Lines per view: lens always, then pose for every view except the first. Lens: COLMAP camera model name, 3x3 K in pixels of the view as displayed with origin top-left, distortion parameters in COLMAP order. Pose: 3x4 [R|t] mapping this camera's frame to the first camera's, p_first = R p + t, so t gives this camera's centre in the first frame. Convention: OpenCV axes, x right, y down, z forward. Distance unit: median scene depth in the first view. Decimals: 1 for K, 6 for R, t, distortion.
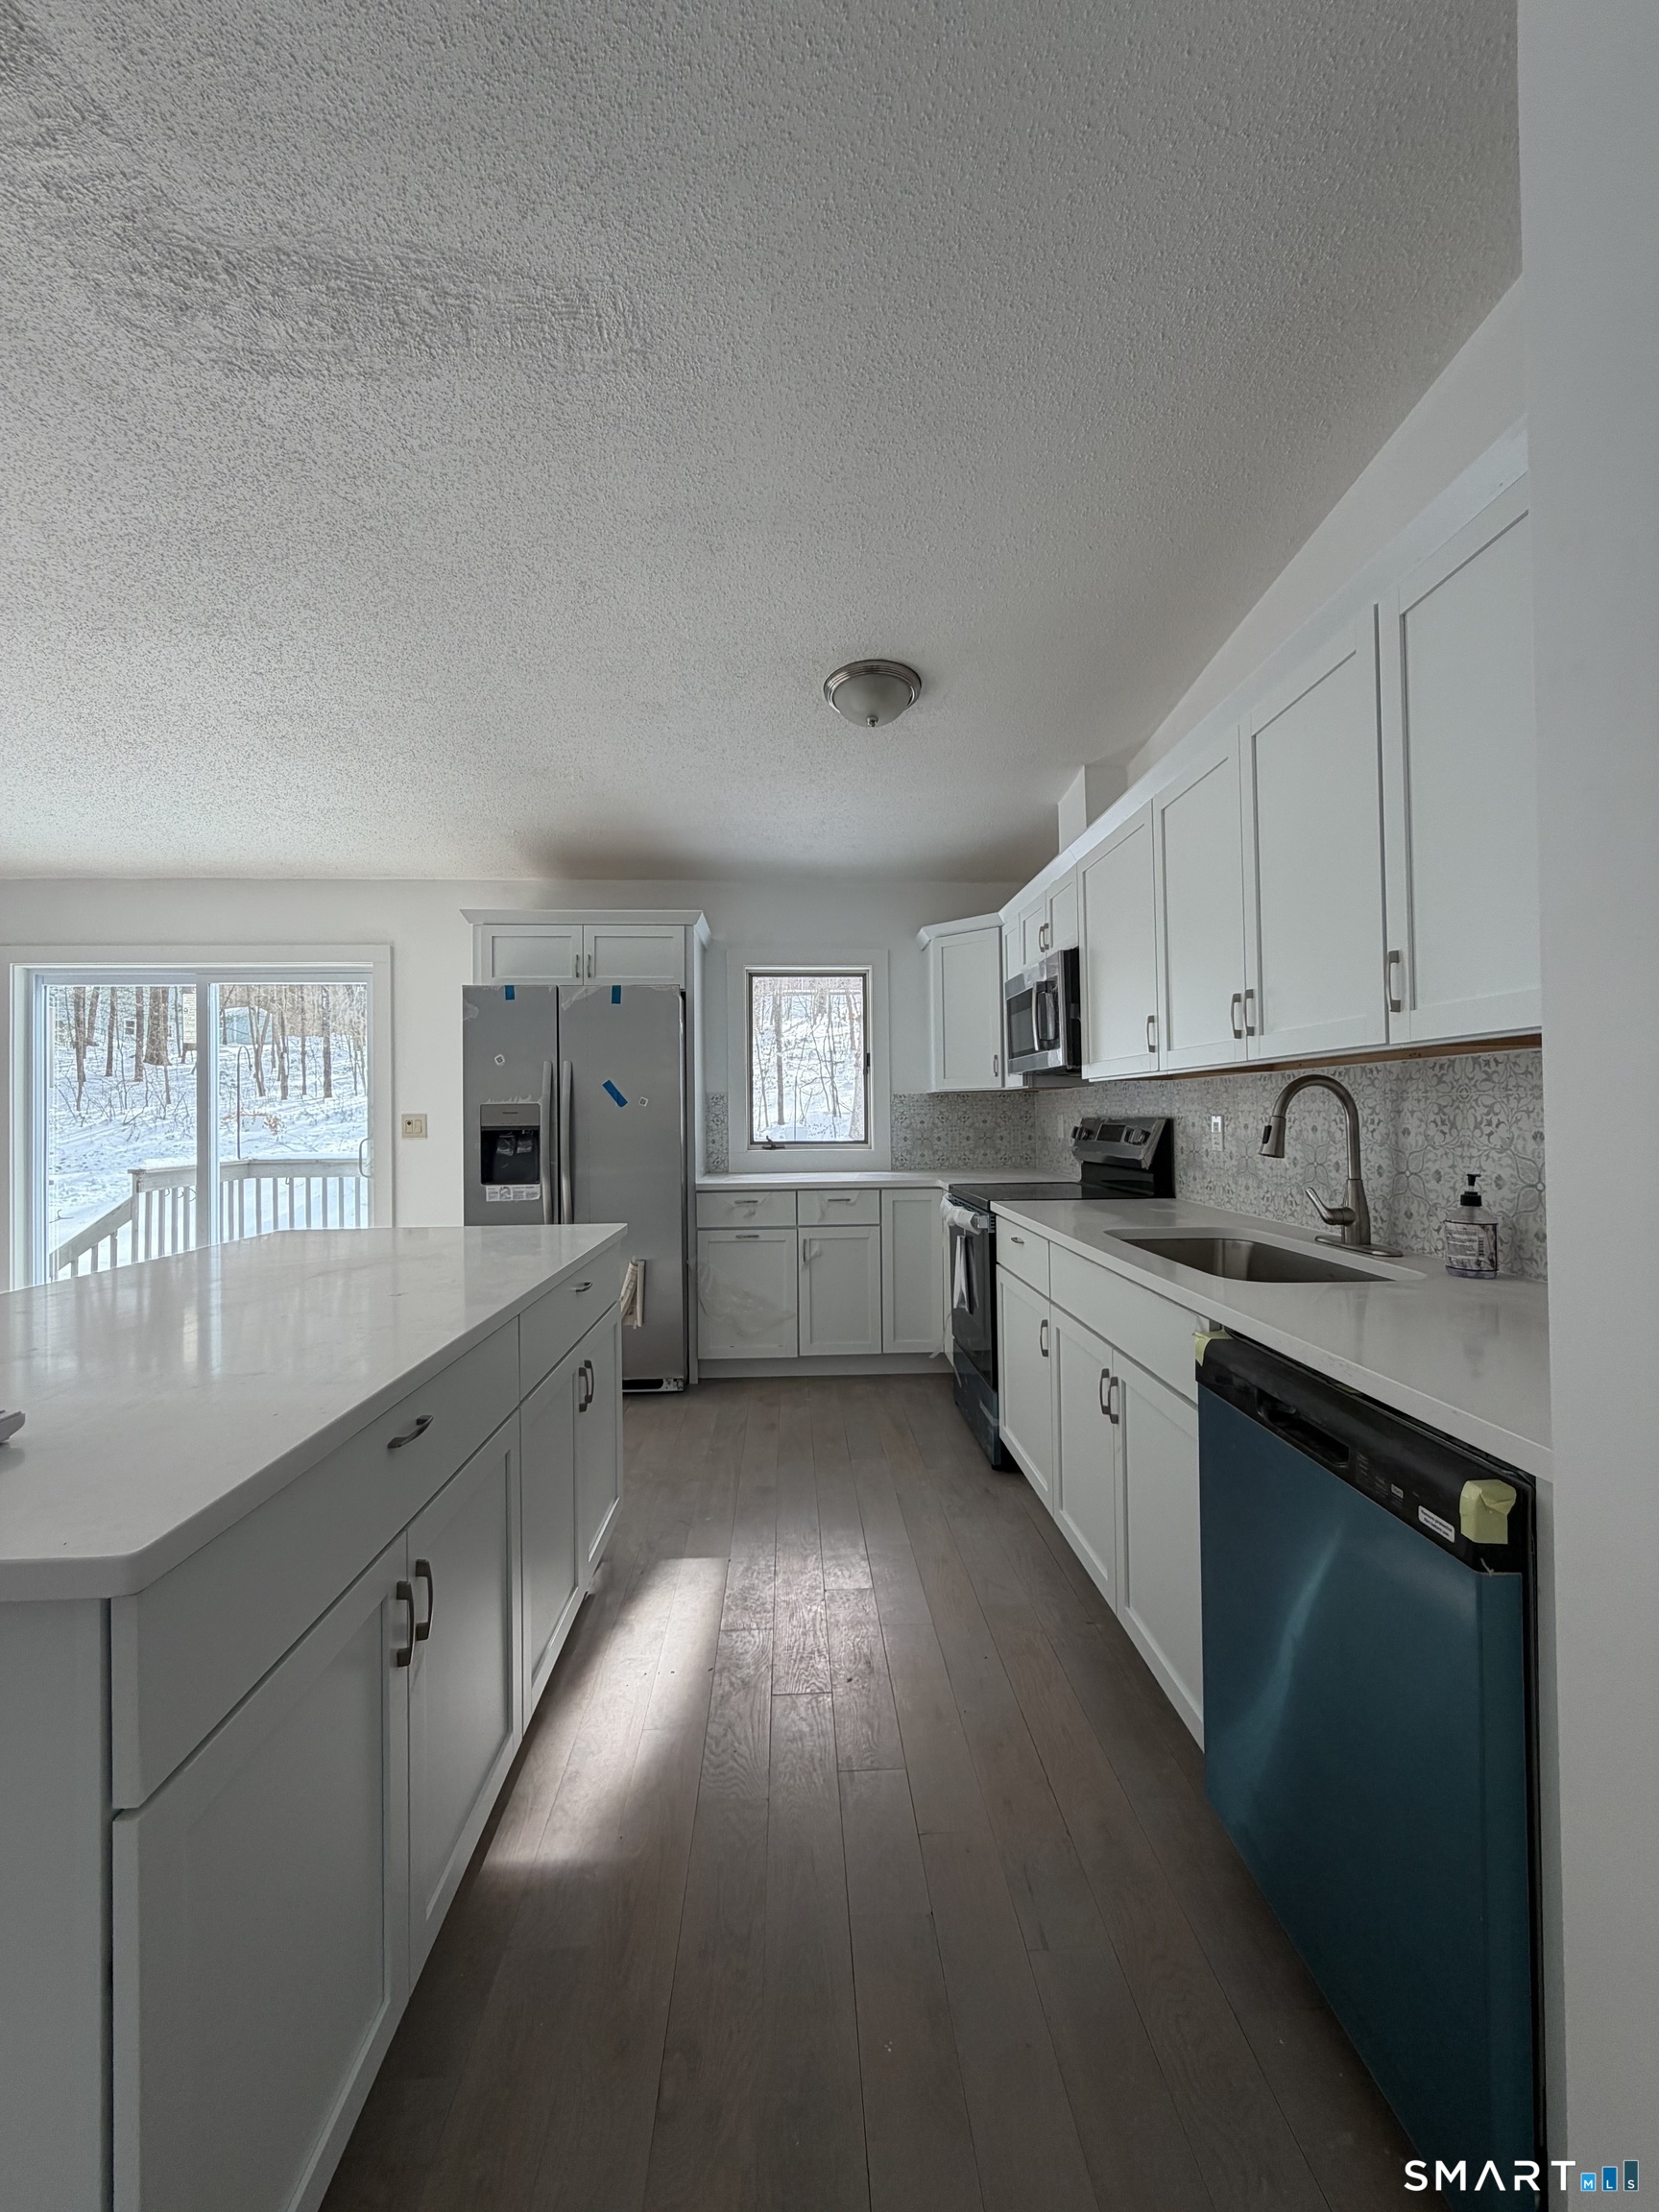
lens RADIAL K [[880.7, 0, 830.3], [0, 880.7, 1101.0], [0, 0, 1]] dist [-0.000080, -0.000321]
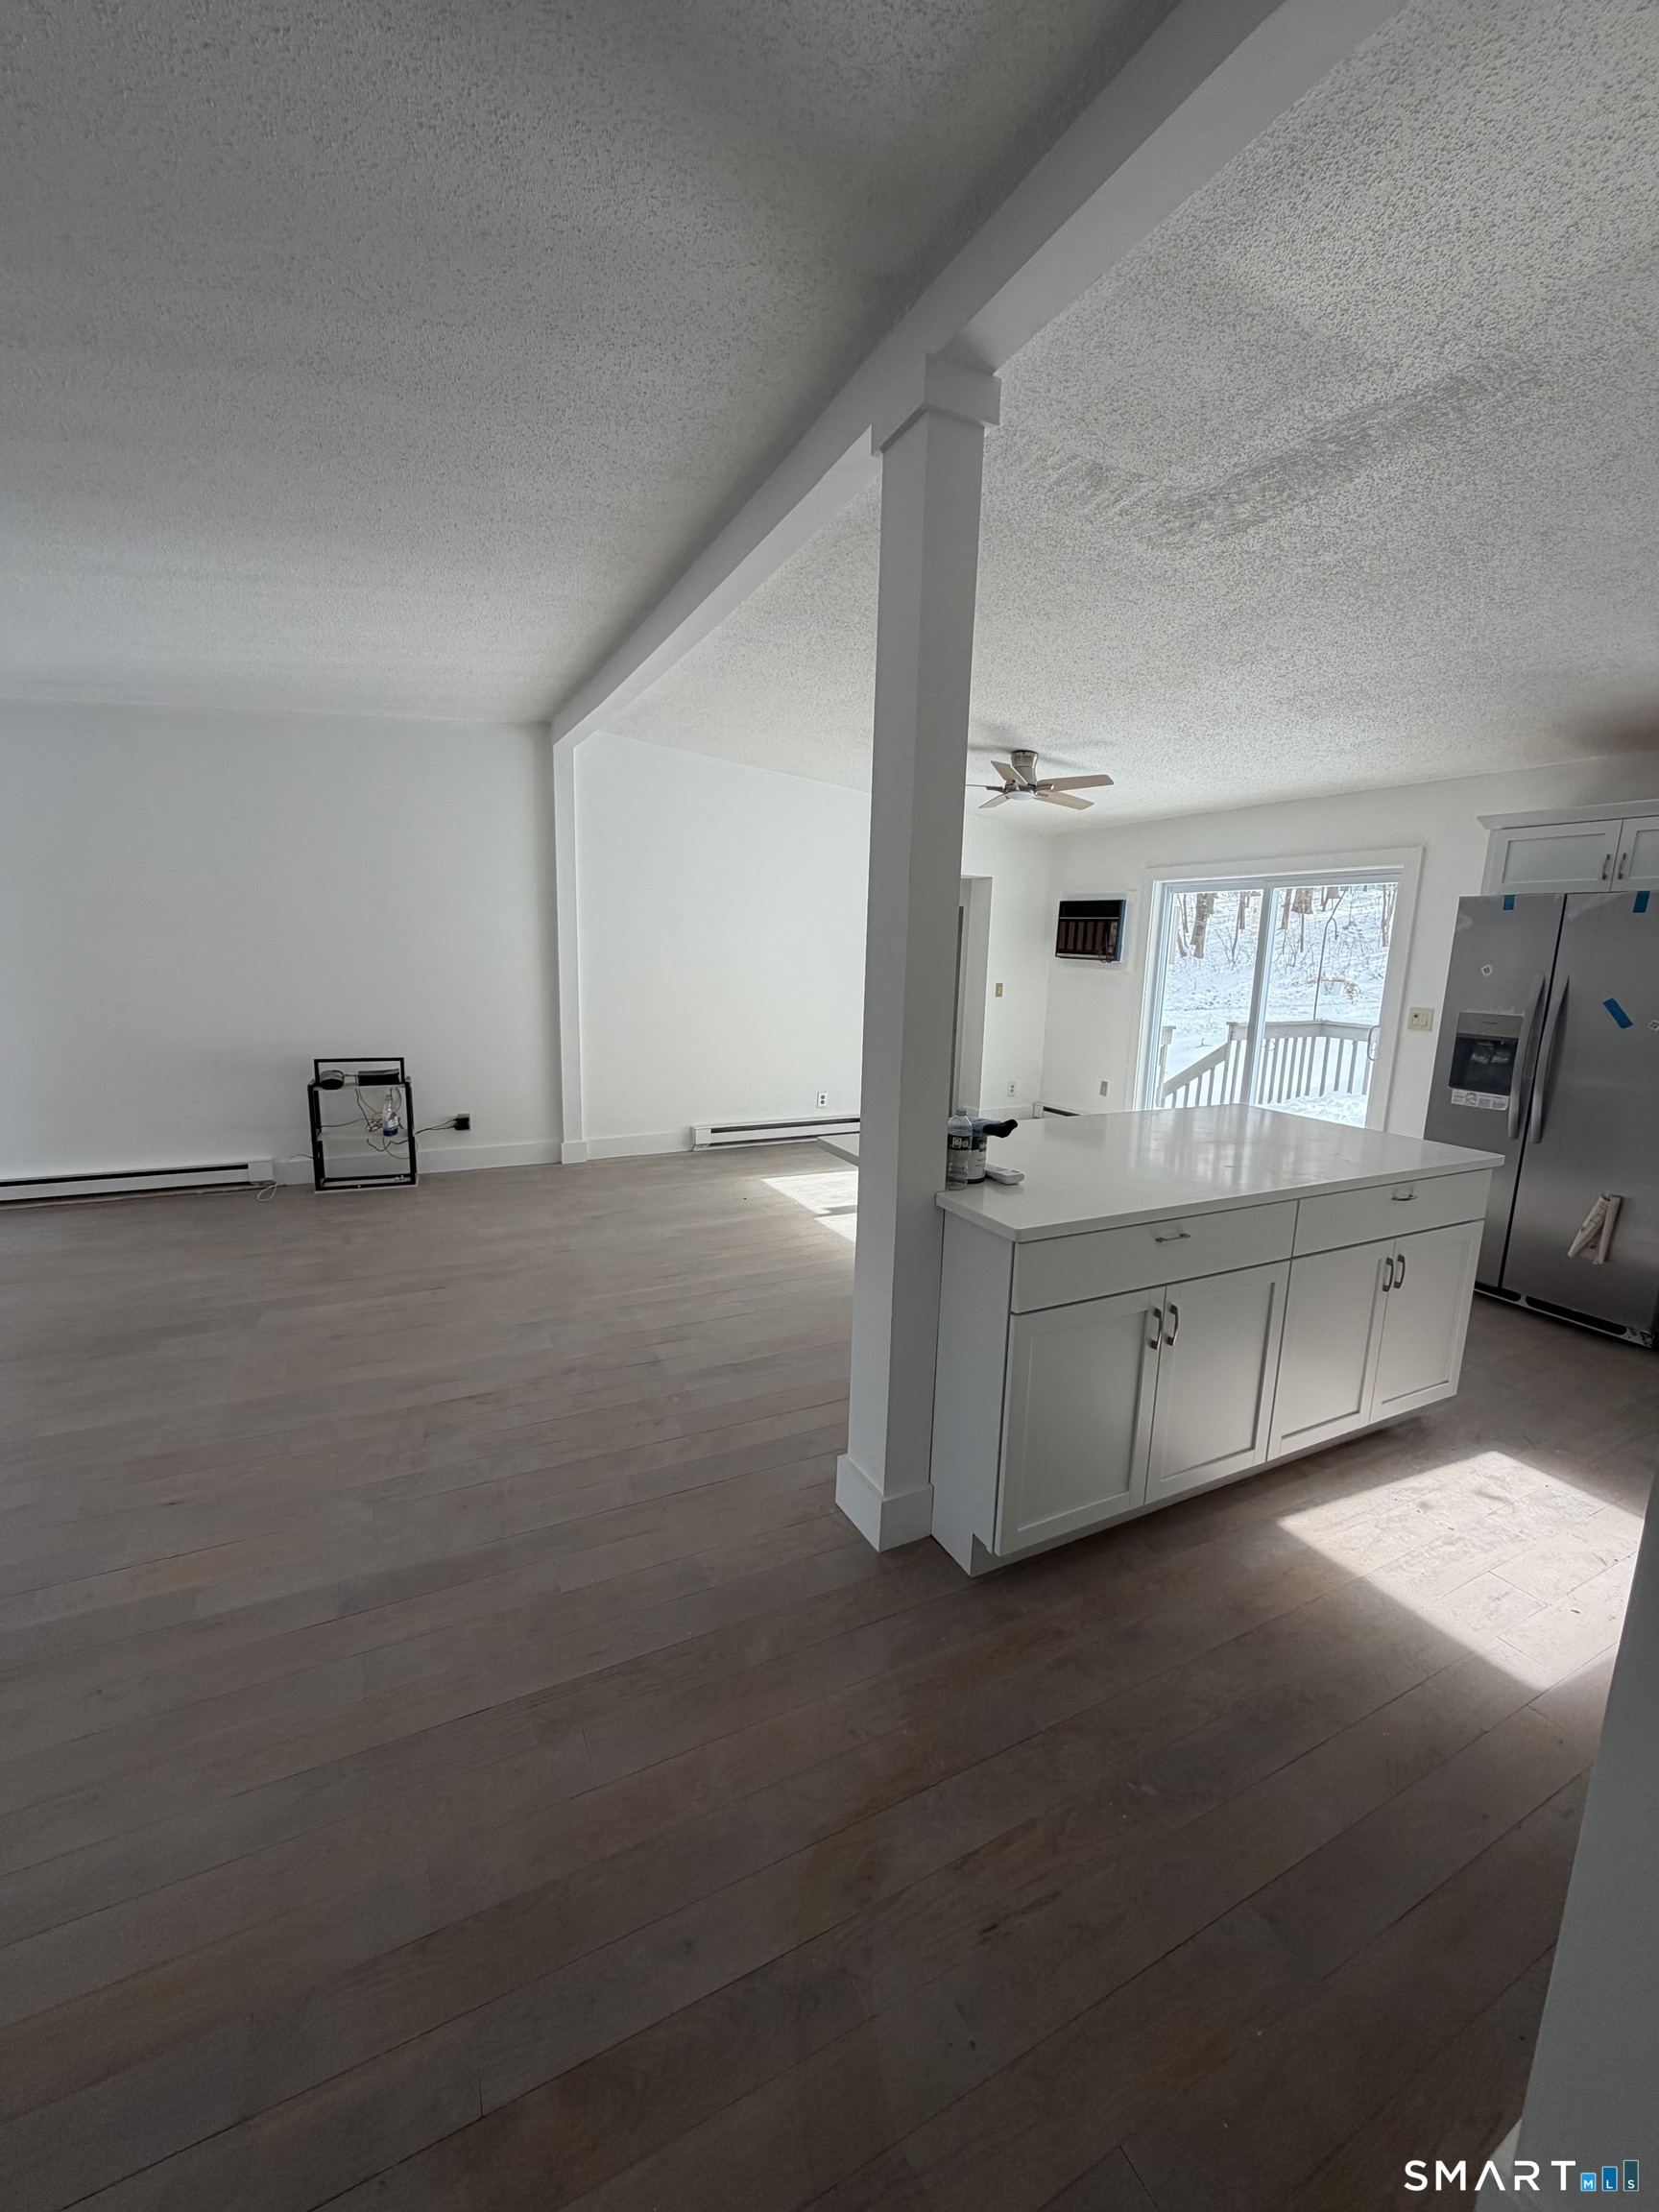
lens RADIAL K [[880.7, 0, 828.9], [0, 880.7, 1100.3], [0, 0, 1]] dist [-0.000080, -0.000321]
pose [[0.413296, 0.181650, -0.892294, 0.248942], [-0.021714, 0.981588, 0.189771, -0.075365], [0.910338, -0.059056, 0.409631, -0.125396]]
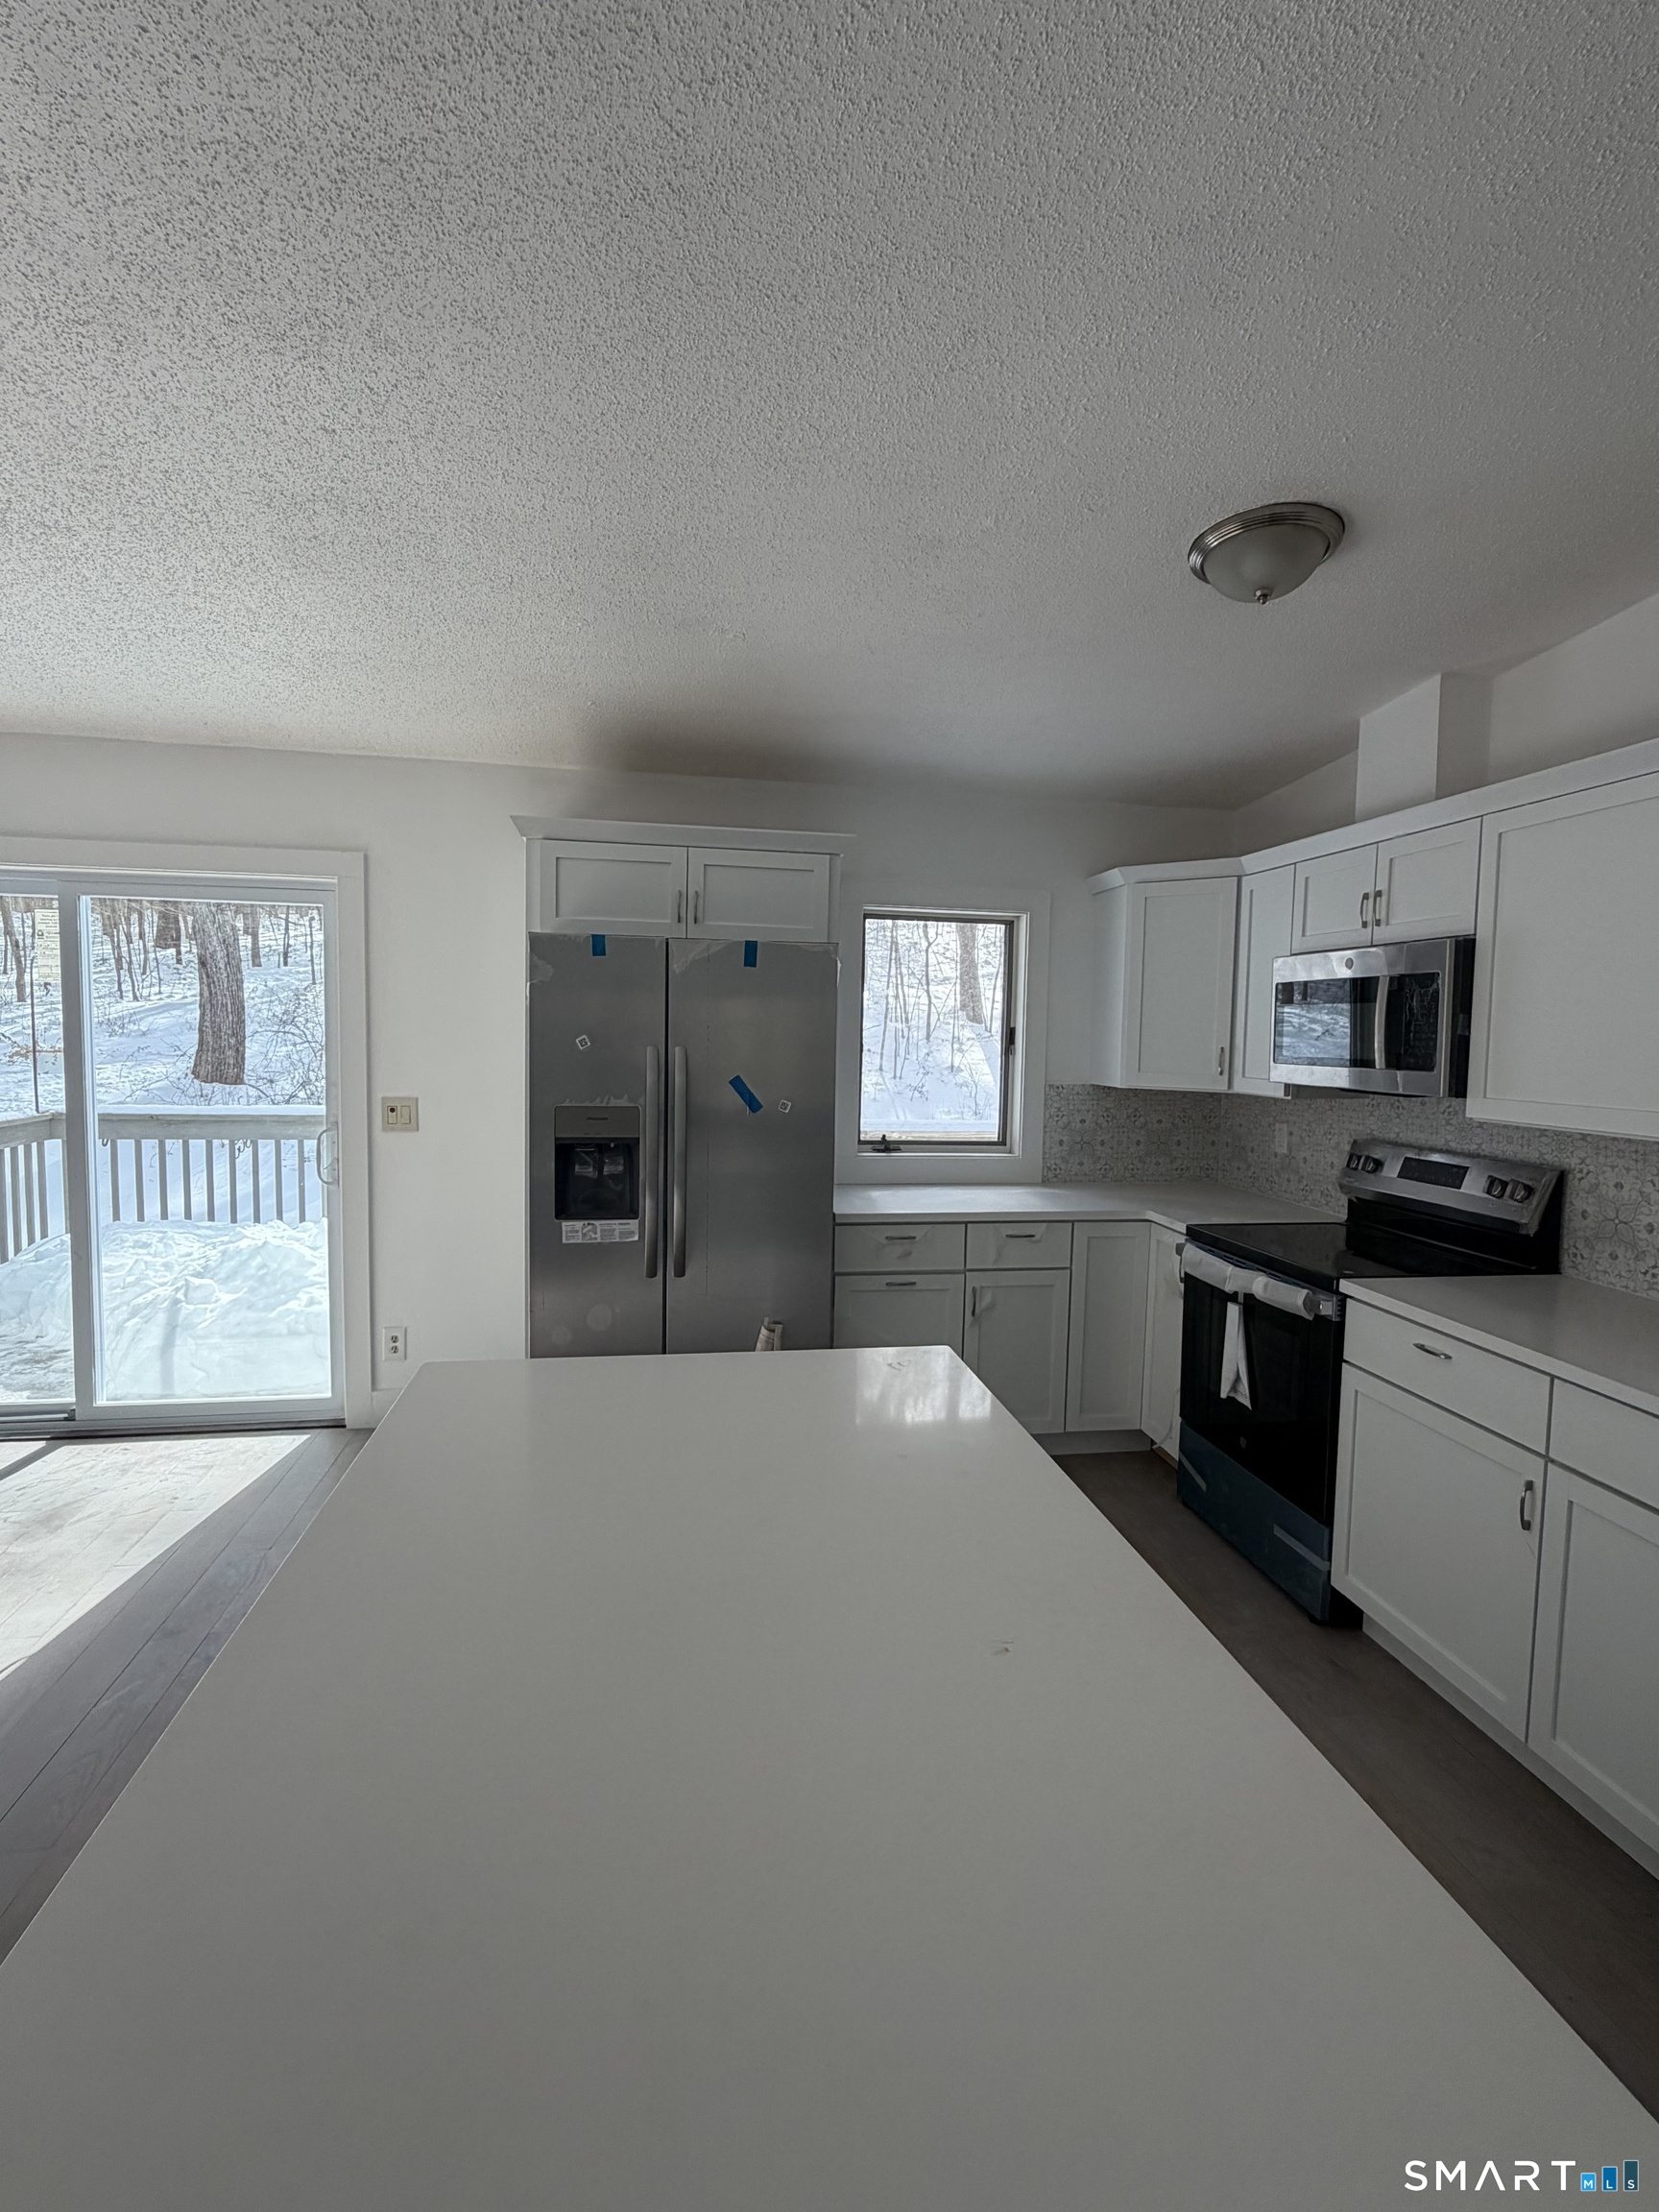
lens RADIAL K [[1040.3, 0, 827.8], [0, 1040.3, 1109.1], [0, 0, 1]] dist [0.000073, -0.000660]
pose [[0.992357, 0.021498, 0.121513, -0.280774], [-0.032184, 0.995716, 0.086680, -0.071523], [-0.119129, -0.089928, 0.988798, 0.158975]]
